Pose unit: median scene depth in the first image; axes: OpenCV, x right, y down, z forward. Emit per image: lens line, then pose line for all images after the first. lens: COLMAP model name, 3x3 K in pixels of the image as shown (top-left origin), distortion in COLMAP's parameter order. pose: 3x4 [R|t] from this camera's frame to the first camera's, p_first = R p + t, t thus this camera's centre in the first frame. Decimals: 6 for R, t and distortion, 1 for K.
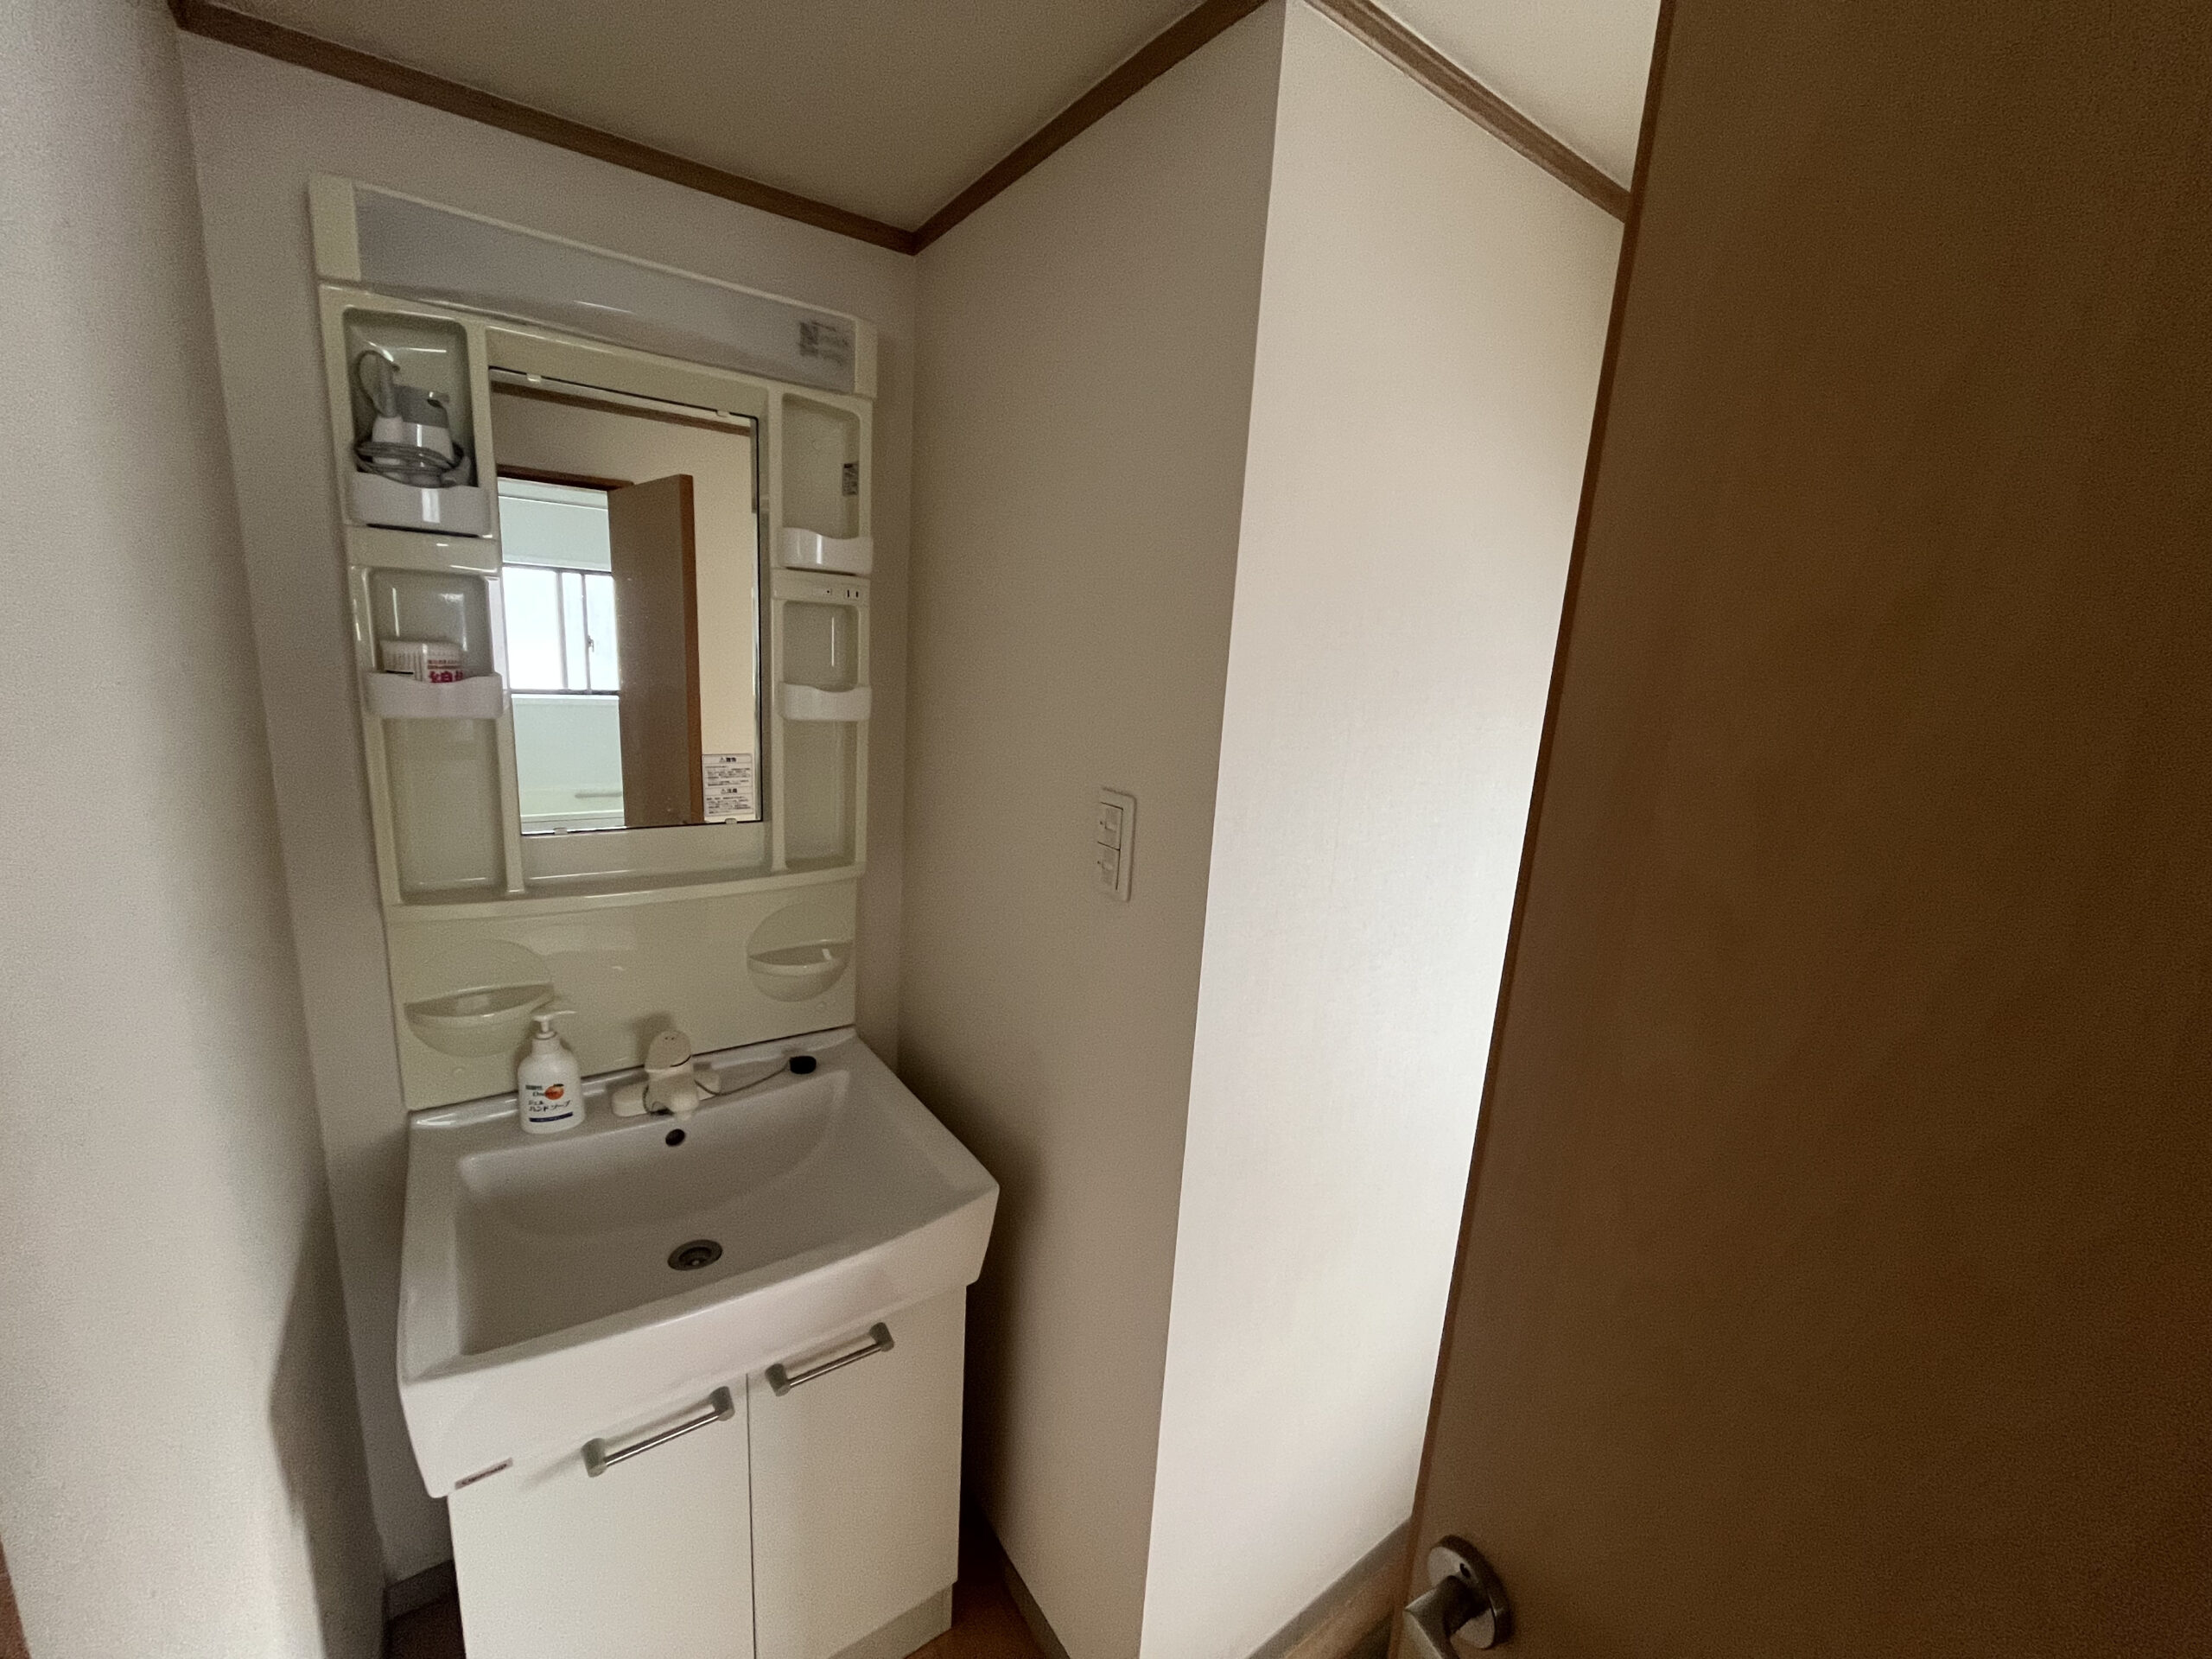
lens RADIAL K [[888.1, 0, 1106.0], [0, 888.1, 829.5], [0, 0, 1]] dist [0.000045, -0.000001]
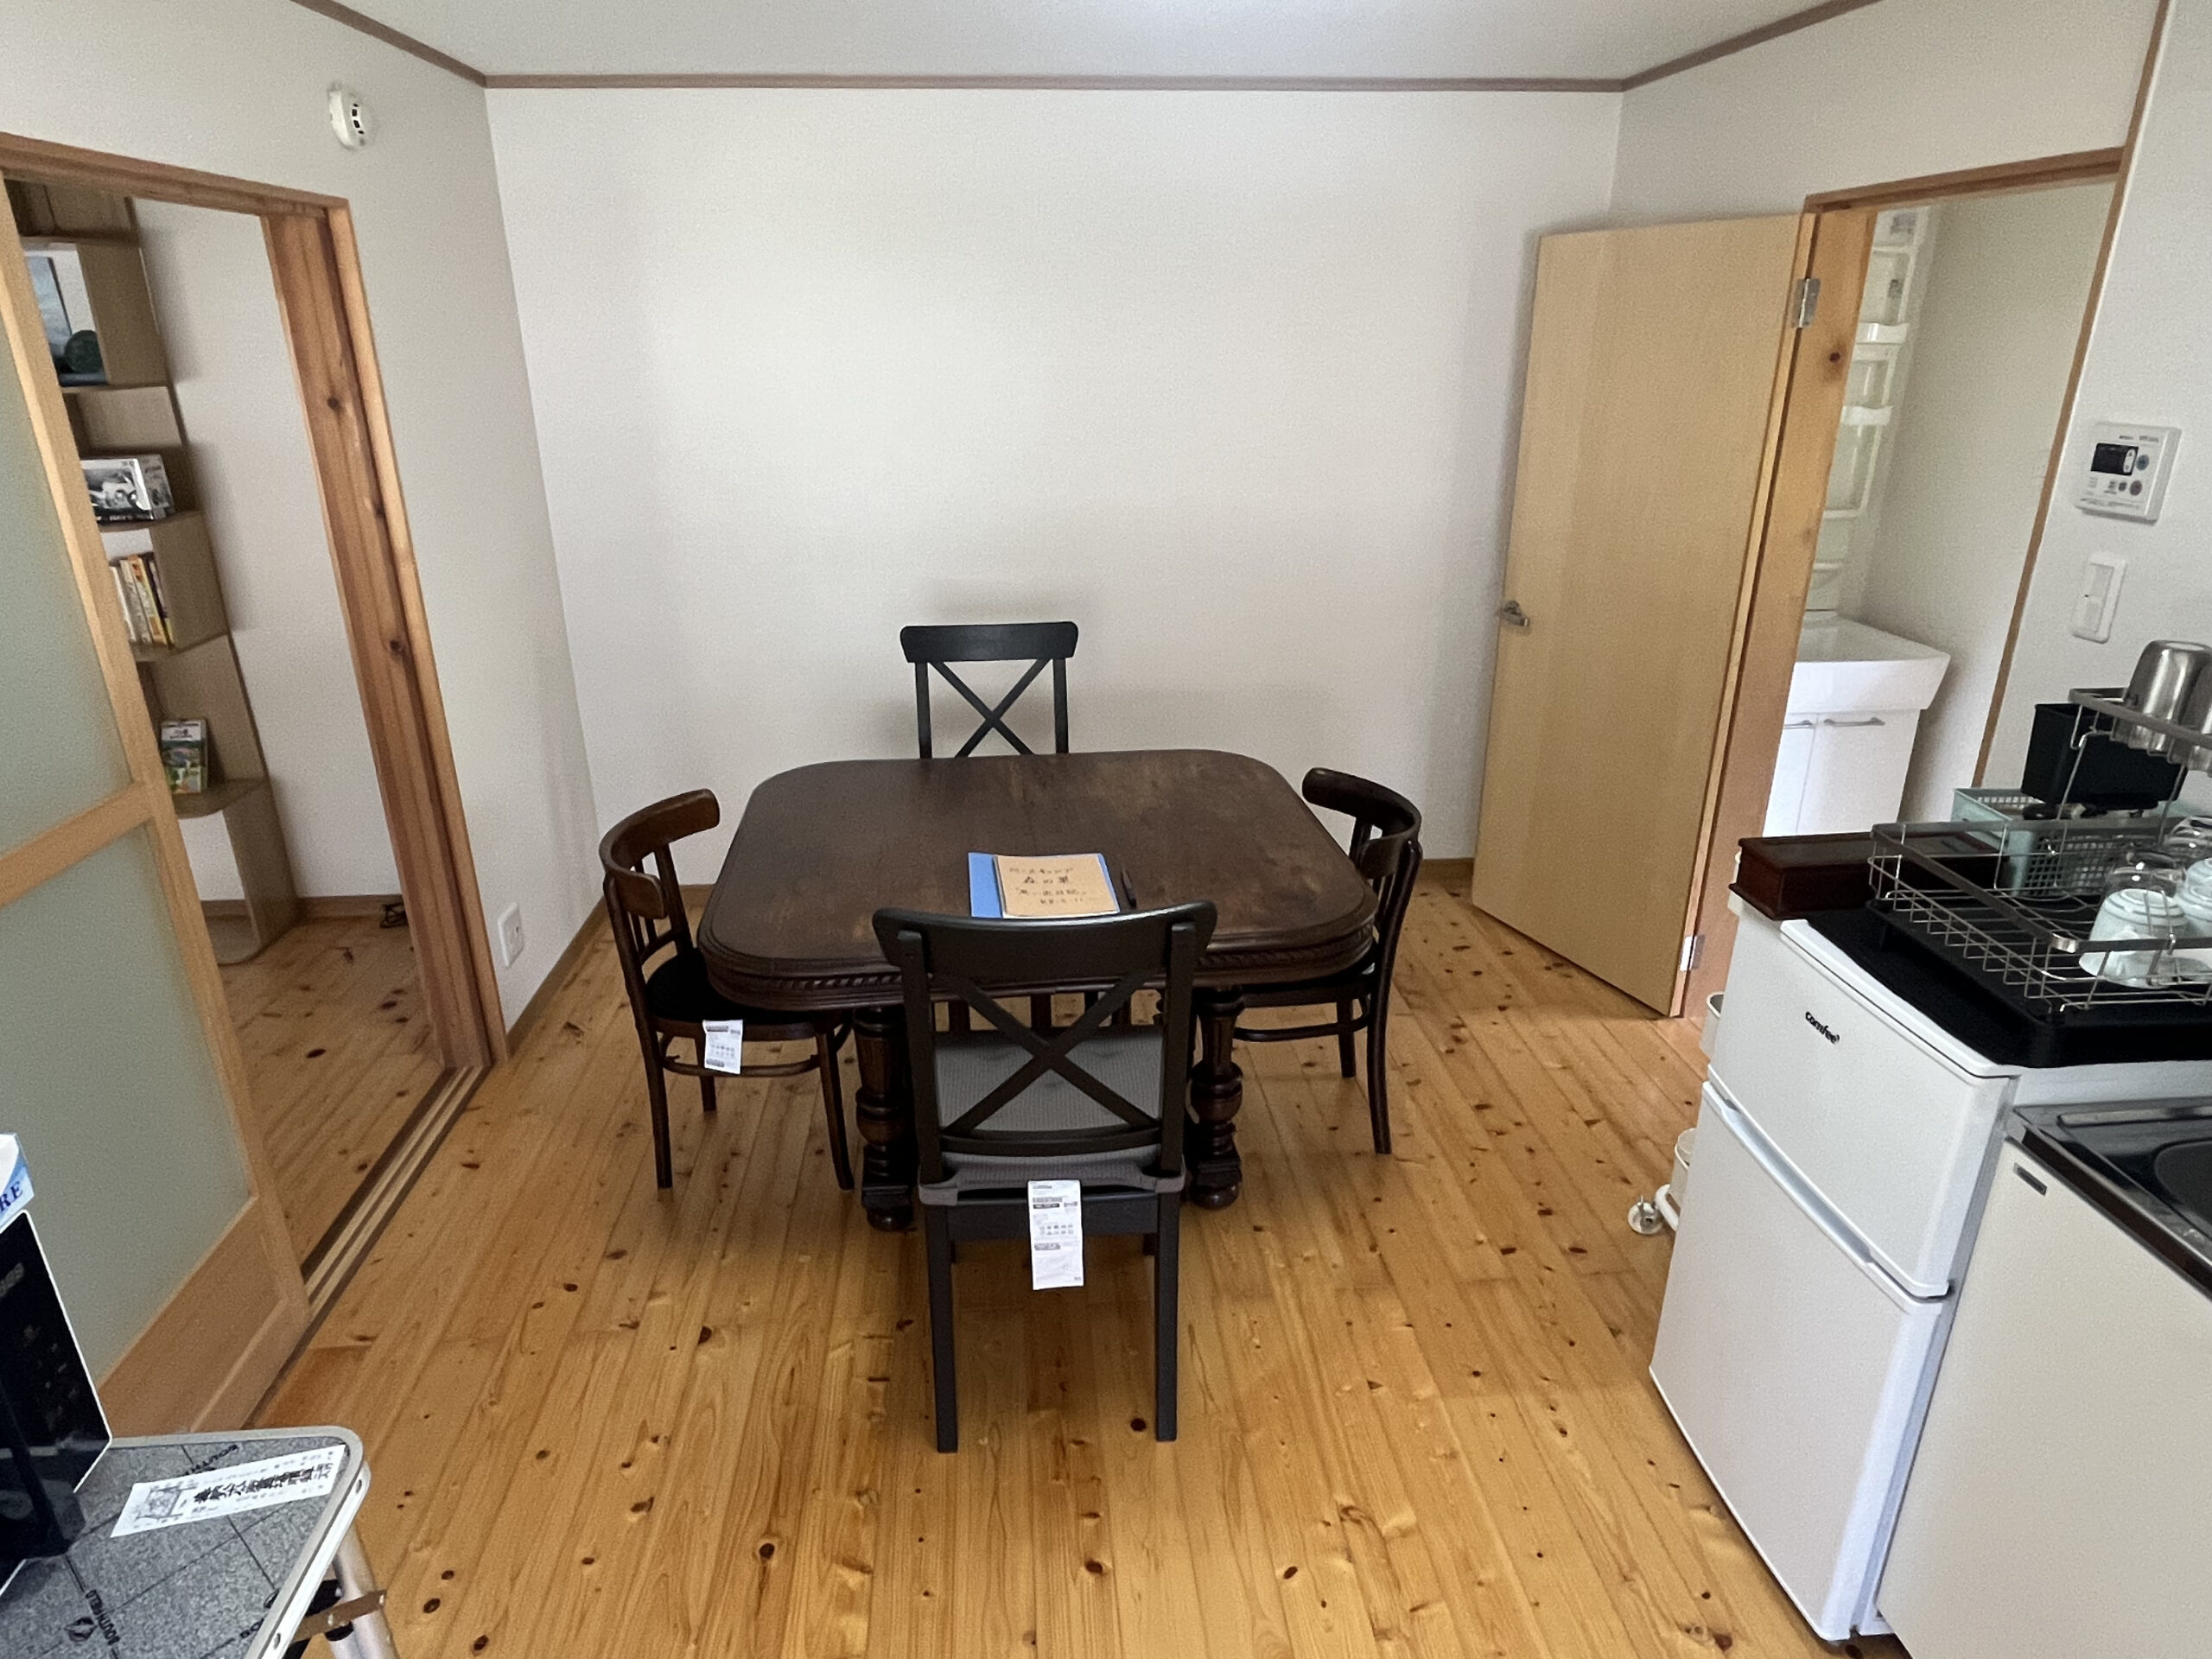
lens RADIAL K [[1308.0, 0, 1106.0], [0, 1308.0, 829.5], [0, 0, 1]] dist [-0.003777, 0.000875]
pose [[0.854559, 0.116711, -0.506071, -0.186438], [-0.044415, 0.987276, 0.152687, 0.374052], [0.517452, -0.108003, 0.848869, -2.286228]]
